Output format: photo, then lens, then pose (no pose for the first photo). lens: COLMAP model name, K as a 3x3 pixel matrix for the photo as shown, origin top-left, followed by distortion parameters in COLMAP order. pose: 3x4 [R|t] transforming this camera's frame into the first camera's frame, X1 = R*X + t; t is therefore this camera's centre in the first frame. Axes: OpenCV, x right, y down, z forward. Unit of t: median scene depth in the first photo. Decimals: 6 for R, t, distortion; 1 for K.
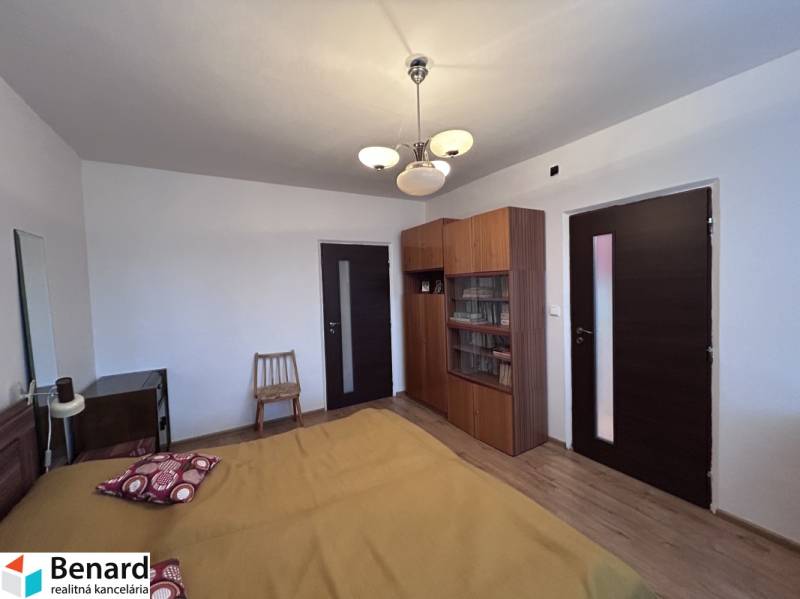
lens RADIAL K [[321.3, 0, 399.1], [0, 321.3, 299.5], [0, 0, 1]] dist [-0.004099, 0.000871]
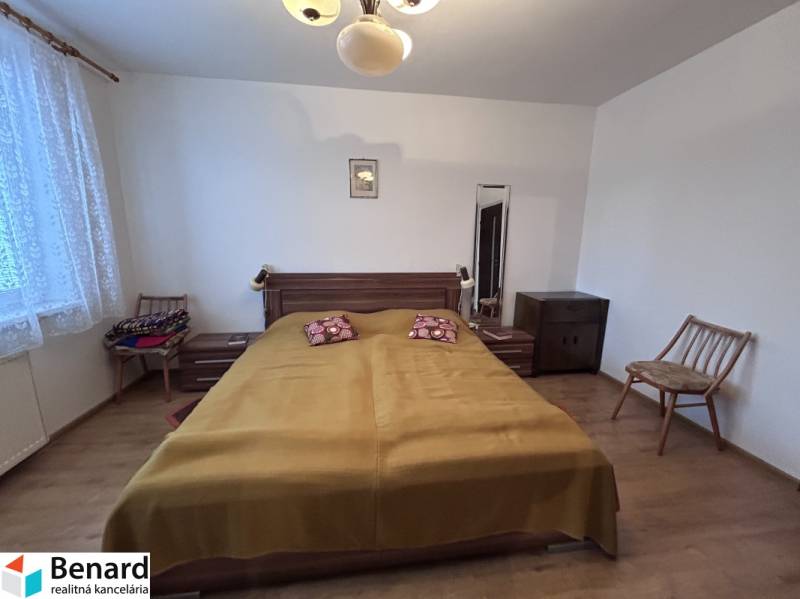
lens RADIAL K [[321.3, 0, 401.7], [0, 321.3, 300.0], [0, 0, 1]] dist [-0.004099, 0.000871]
pose [[-0.376801, 0.211989, -0.901710, 0.387137], [-0.047684, 0.967730, 0.247436, -0.003067], [0.925066, 0.136231, -0.354534, 0.671533]]
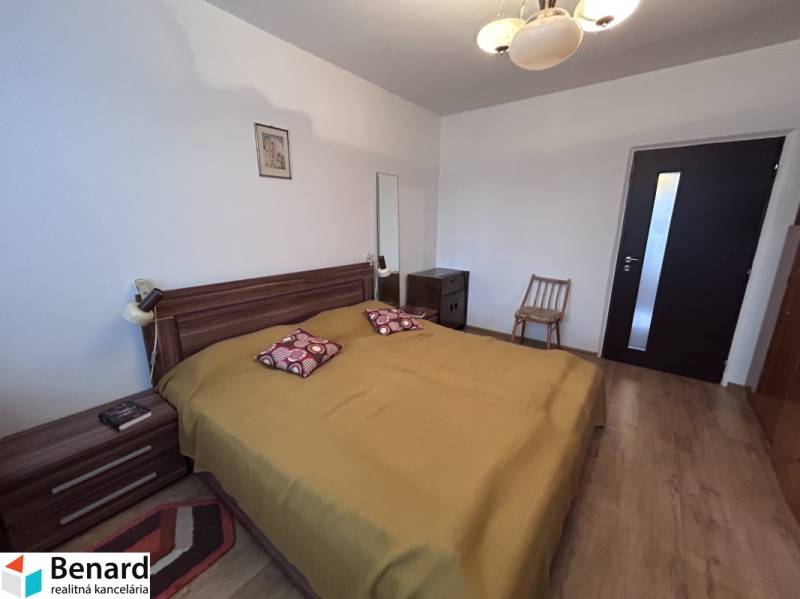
lens RADIAL K [[321.3, 0, 405.1], [0, 321.3, 299.8], [0, 0, 1]] dist [-0.004099, 0.000871]
pose [[0.382263, 0.254417, -0.888339, 0.352214], [-0.063617, 0.966316, 0.249374, 0.012148], [0.921861, -0.038813, 0.385572, 0.202007]]
